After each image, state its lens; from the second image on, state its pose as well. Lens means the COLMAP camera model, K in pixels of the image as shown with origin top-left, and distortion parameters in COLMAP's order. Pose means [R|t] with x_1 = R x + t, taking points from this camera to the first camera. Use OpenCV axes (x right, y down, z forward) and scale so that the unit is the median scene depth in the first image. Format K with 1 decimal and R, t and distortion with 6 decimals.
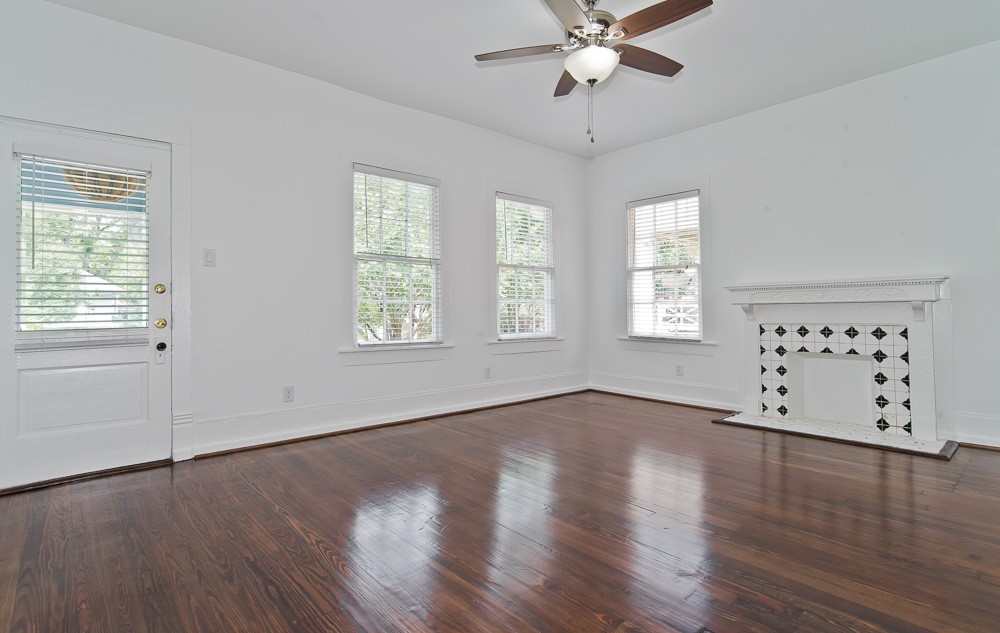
lens RADIAL K [[502.5, 0, 498.3], [0, 502.5, 308.1], [0, 0, 1]] dist [0.017616, 0.002319]
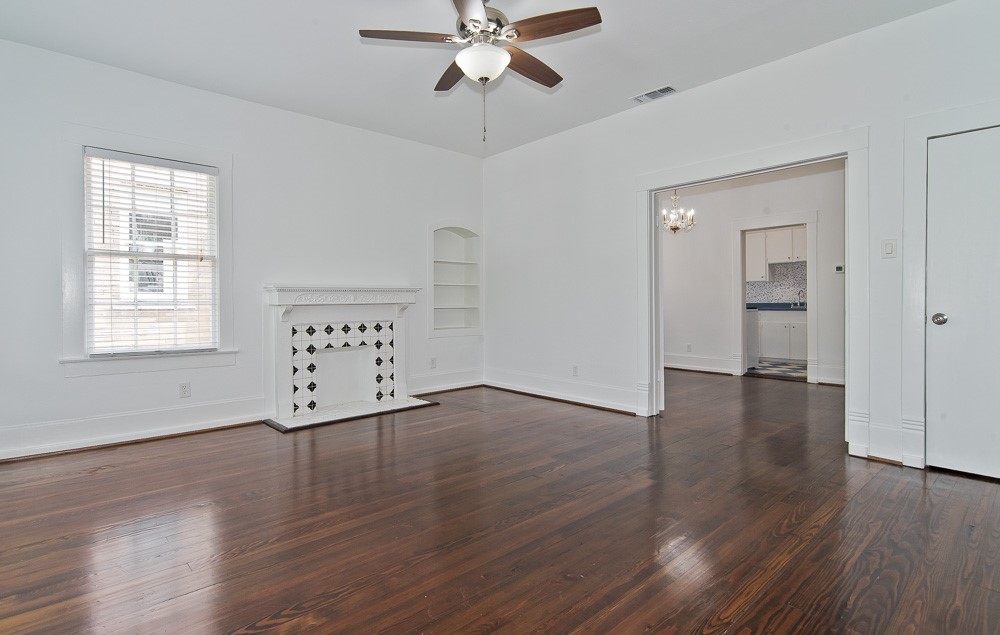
lens RADIAL K [[505.3, 0, 499.1], [0, 505.3, 313.5], [0, 0, 1]] dist [0.021364, -0.004340]
pose [[-0.013068, -0.006606, 0.999893, -0.515151], [0.014366, 0.999874, 0.006793, 0.007537], [-0.999811, 0.014453, -0.012971, 0.626146]]
